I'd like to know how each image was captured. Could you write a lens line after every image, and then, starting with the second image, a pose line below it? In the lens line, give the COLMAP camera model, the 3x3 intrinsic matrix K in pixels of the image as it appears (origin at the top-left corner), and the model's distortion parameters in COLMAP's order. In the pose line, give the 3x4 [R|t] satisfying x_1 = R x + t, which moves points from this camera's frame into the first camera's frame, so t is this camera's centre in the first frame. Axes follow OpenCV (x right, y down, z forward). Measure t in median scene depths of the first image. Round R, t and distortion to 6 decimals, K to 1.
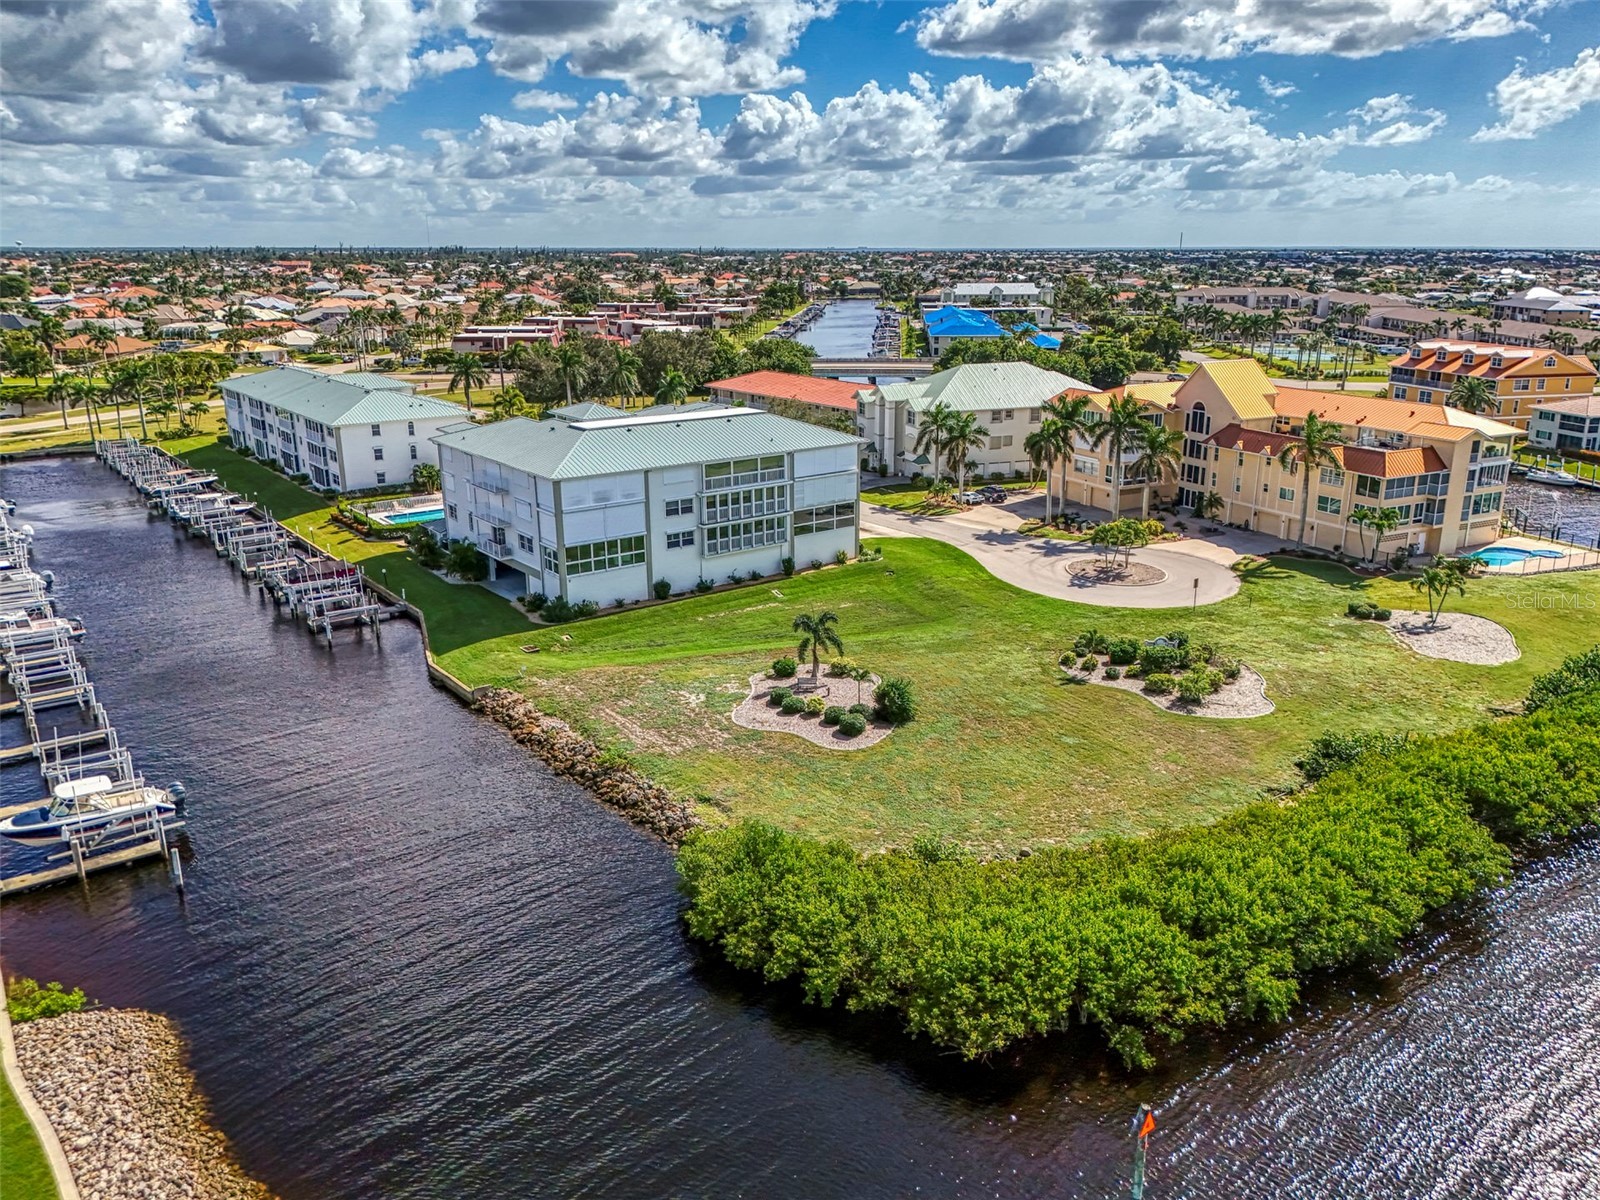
lens RADIAL K [[1182.1, 0, 766.0], [0, 1182.1, 601.1], [0, 0, 1]] dist [0.050040, -0.095536]
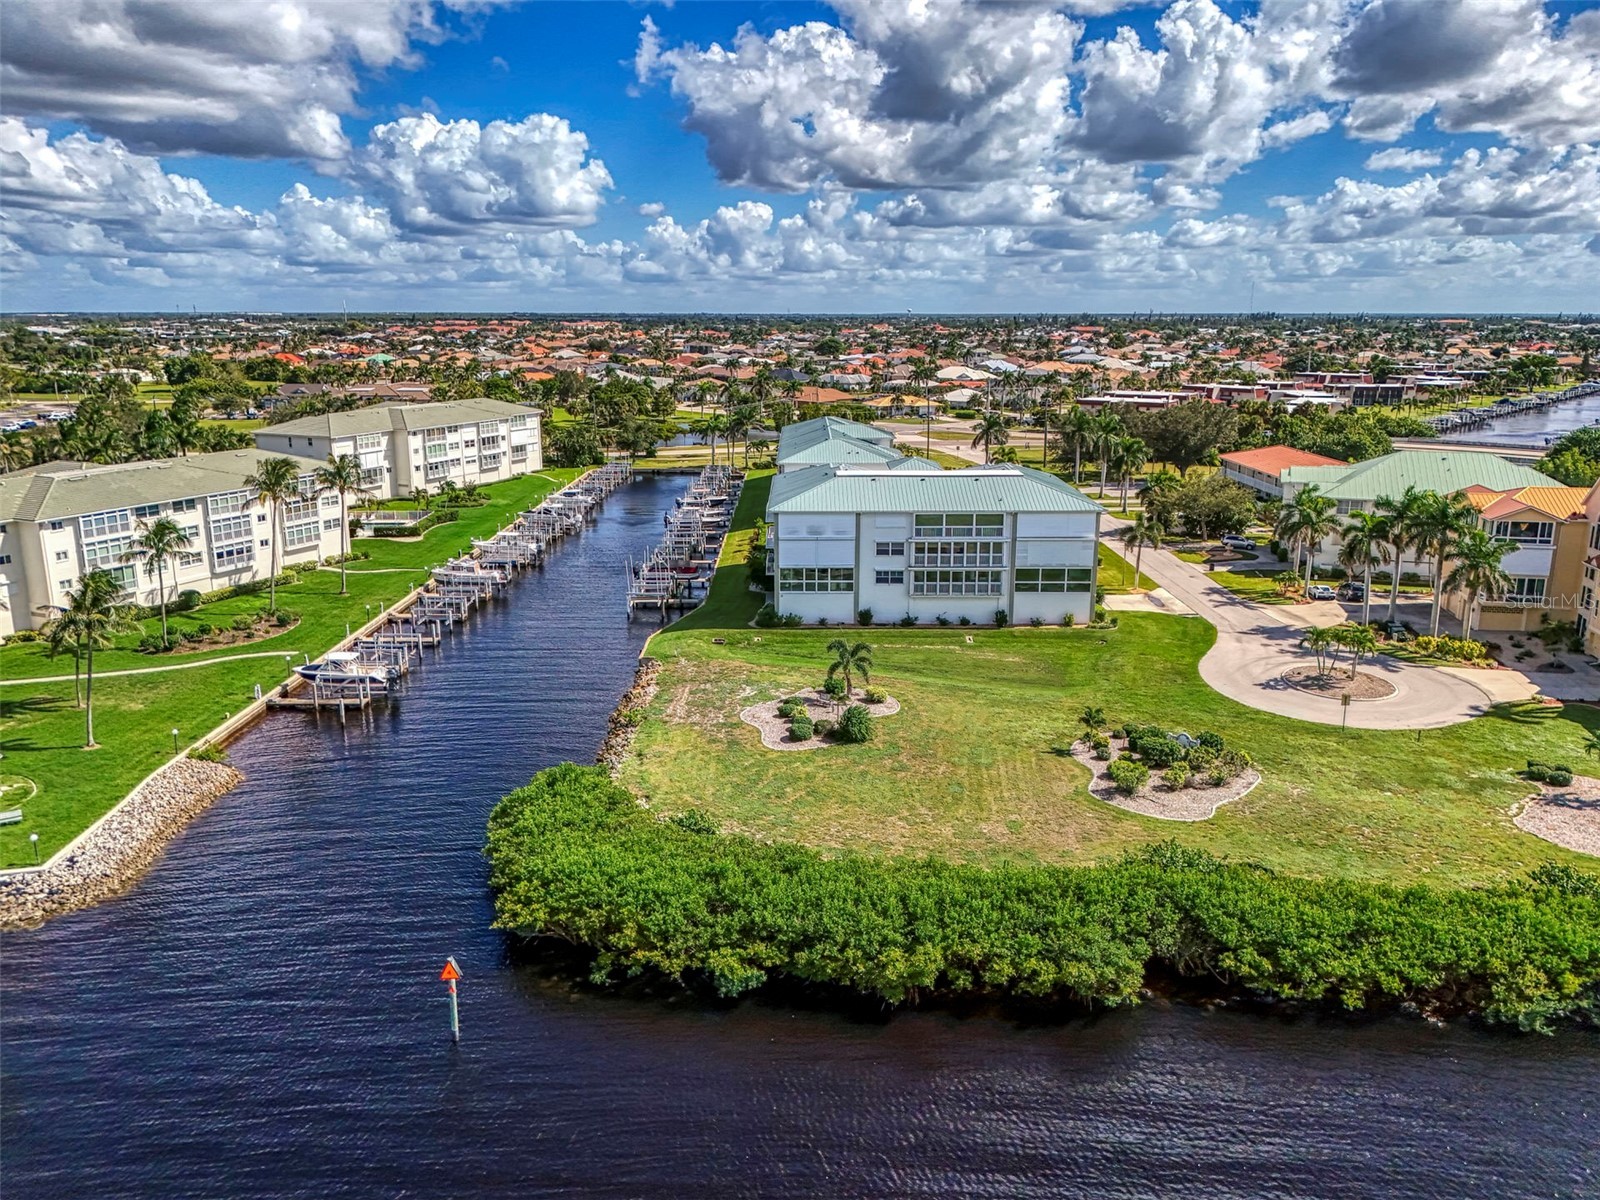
lens RADIAL K [[1208.3, 0, 848.9], [0, 1208.3, 602.9], [0, 0, 1]] dist [0.030562, -0.057241]
pose [[0.790681, 0.142557, -0.595399, 0.569180], [-0.174009, 0.984733, 0.004695, -0.025067], [0.586979, 0.099893, 0.803416, 0.041423]]
